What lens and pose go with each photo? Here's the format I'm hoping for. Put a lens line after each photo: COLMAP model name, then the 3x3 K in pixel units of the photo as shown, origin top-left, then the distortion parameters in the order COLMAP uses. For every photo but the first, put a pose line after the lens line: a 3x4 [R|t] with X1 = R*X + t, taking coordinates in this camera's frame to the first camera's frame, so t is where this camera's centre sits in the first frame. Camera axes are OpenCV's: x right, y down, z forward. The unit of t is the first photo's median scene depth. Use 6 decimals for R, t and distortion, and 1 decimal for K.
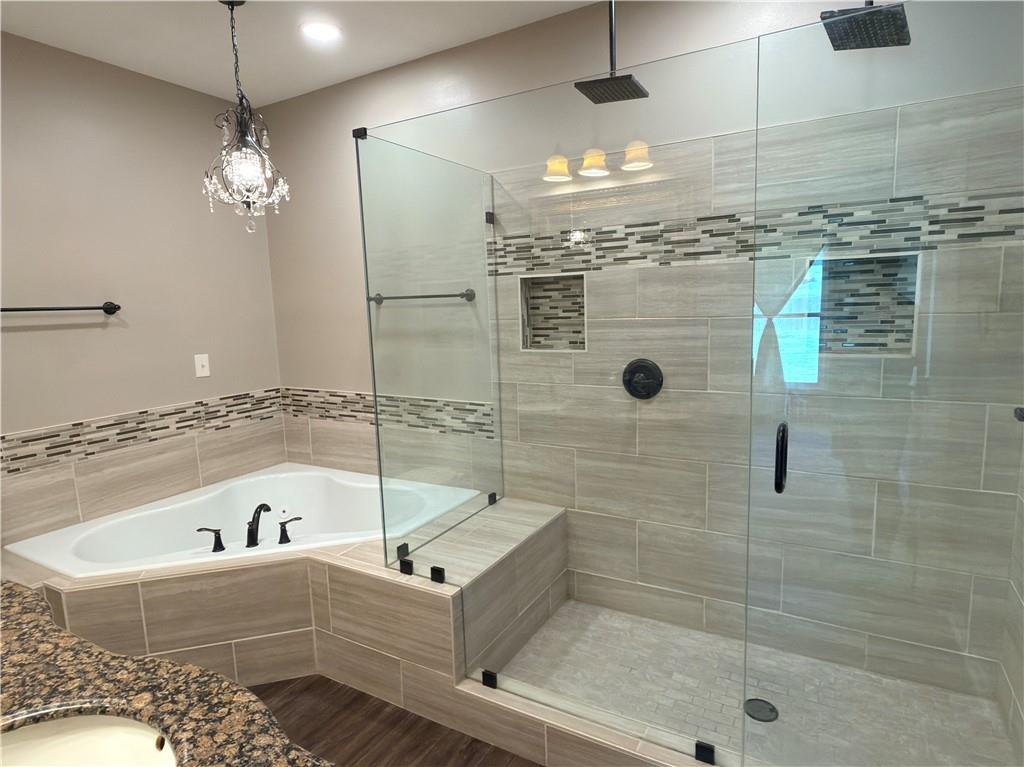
lens RADIAL K [[592.2, 0, 509.3], [0, 592.2, 385.0], [0, 0, 1]] dist [0.006076, 0.001733]
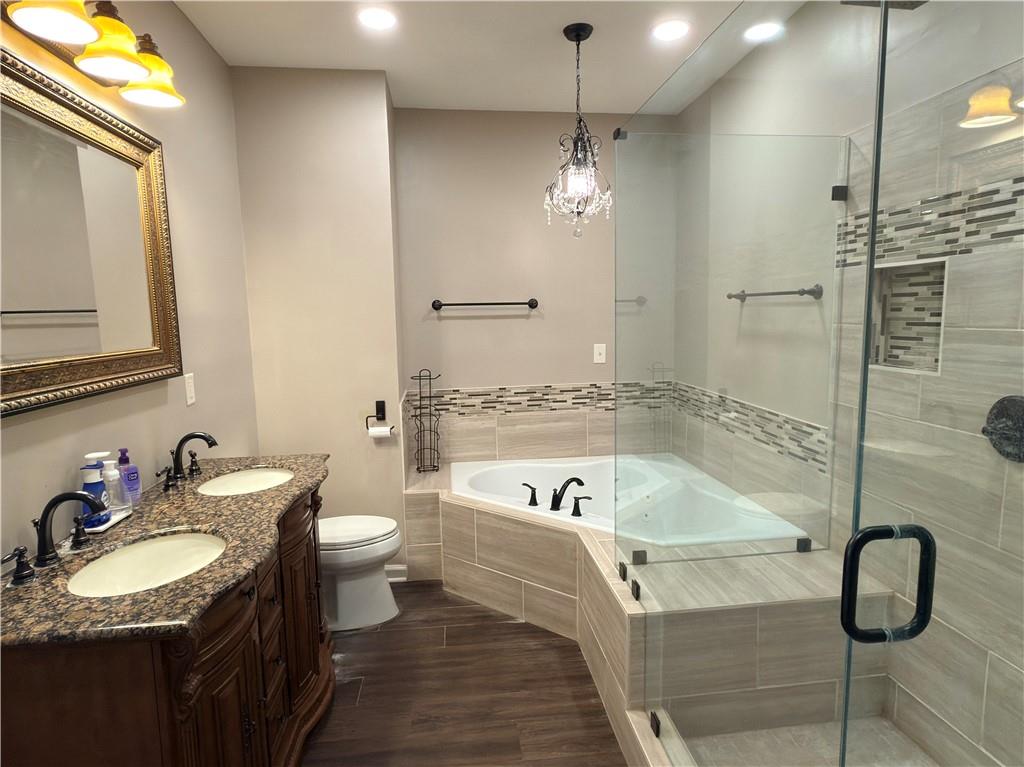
lens RADIAL K [[592.2, 0, 512.6], [0, 592.2, 385.3], [0, 0, 1]] dist [0.006076, 0.001733]
pose [[0.599491, 0.120345, -0.791282, 0.355963], [-0.111538, 0.991546, 0.066300, -0.033769], [0.792572, 0.048512, 0.607846, 0.190201]]
